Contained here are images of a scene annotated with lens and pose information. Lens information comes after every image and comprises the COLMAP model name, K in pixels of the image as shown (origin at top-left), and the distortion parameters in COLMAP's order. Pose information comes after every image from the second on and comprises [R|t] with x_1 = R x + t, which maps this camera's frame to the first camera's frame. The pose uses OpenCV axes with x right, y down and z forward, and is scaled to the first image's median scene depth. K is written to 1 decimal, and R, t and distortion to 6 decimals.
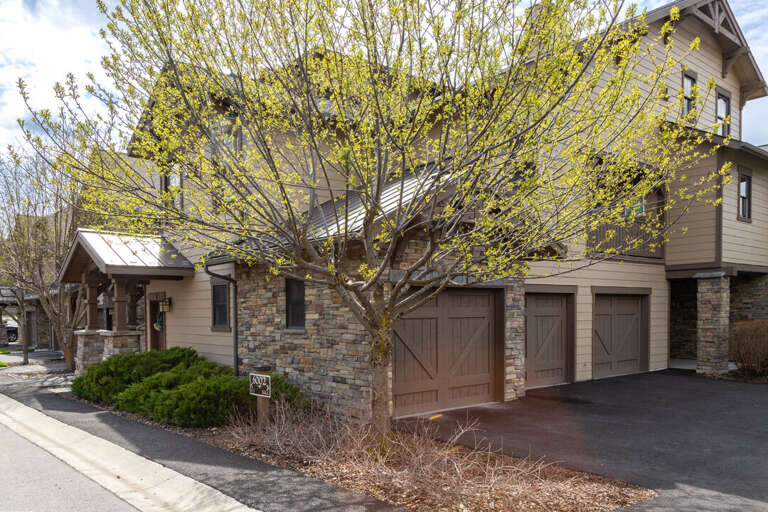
lens RADIAL K [[633.1, 0, 388.0], [0, 633.1, 311.5], [0, 0, 1]] dist [0.009252, -0.000284]
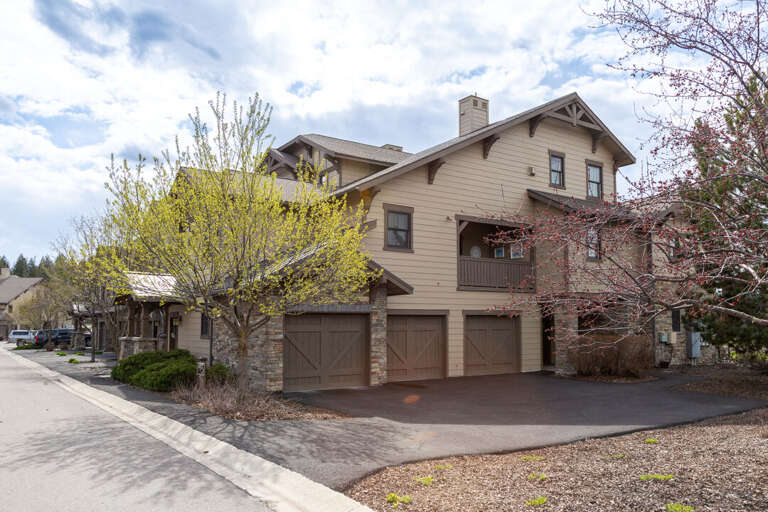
lens RADIAL K [[619.0, 0, 383.8], [0, 619.0, 256.0], [0, 0, 1]] dist [-0.000818, -0.000003]
pose [[0.994569, -0.003006, -0.104038, 0.302919], [-0.008052, 0.994365, -0.105707, -0.012297], [0.103769, 0.105971, 0.988940, -0.434661]]
